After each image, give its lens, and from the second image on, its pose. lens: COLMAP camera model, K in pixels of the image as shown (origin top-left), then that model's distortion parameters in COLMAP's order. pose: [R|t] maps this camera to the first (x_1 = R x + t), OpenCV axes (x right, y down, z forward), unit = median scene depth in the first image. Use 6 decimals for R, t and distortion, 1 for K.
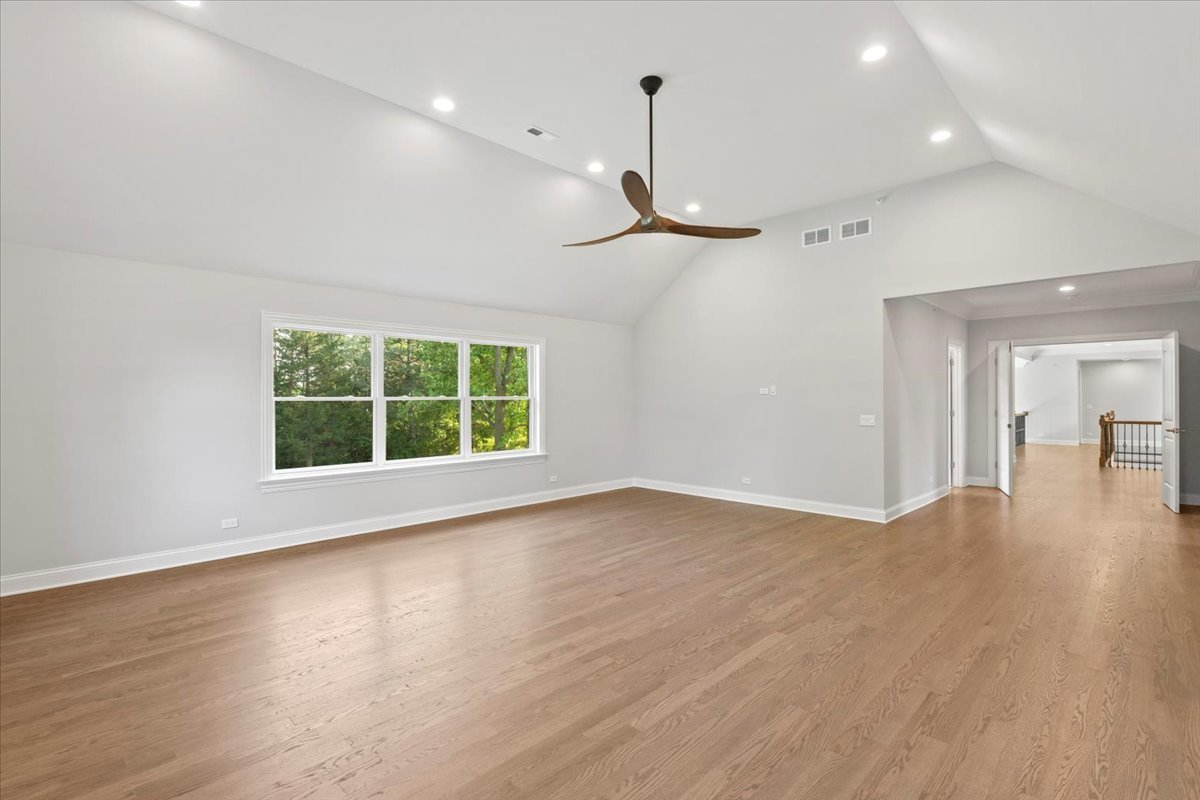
lens RADIAL K [[542.5, 0, 610.7], [0, 542.5, 399.5], [0, 0, 1]] dist [-0.001158, -0.000731]
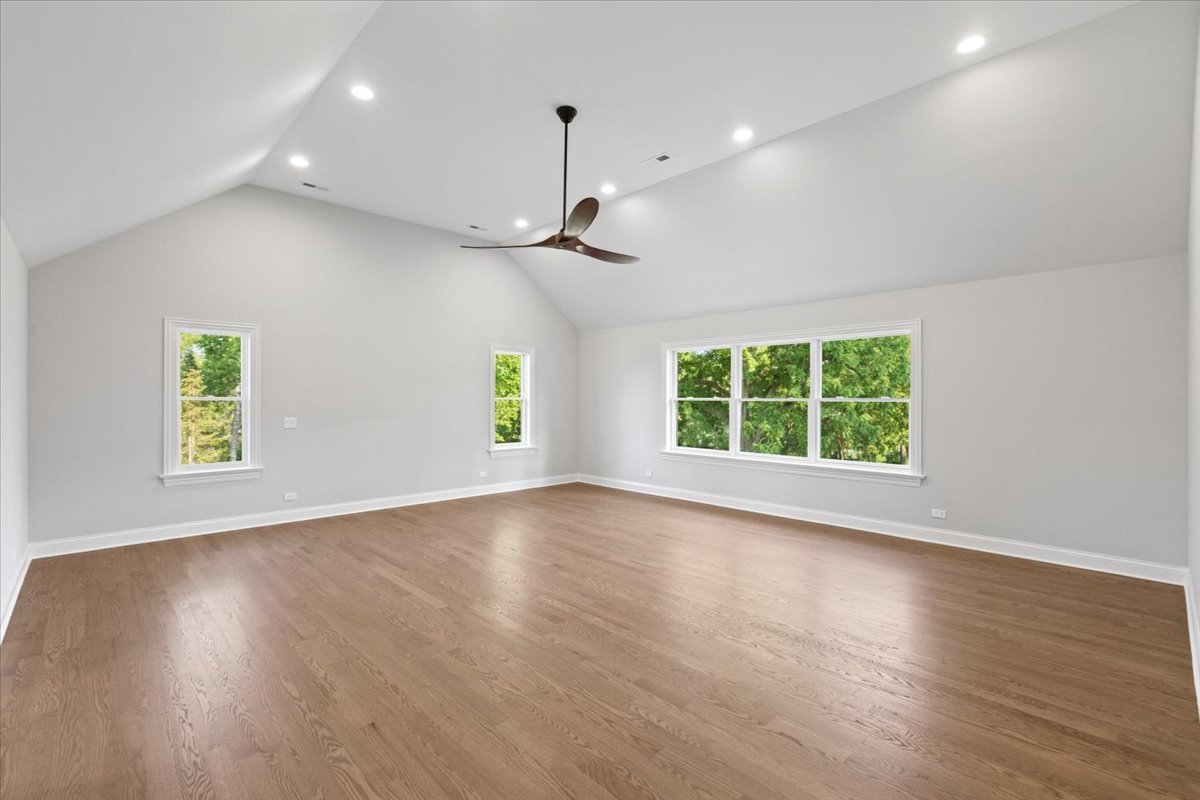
lens RADIAL K [[542.5, 0, 610.8], [0, 542.5, 397.0], [0, 0, 1]] dist [-0.001158, -0.000731]
pose [[-0.021004, -0.000328, -0.999779, 1.088336], [-0.005226, 0.999986, -0.000218, -0.007521], [0.999766, 0.005220, -0.021006, 1.035824]]
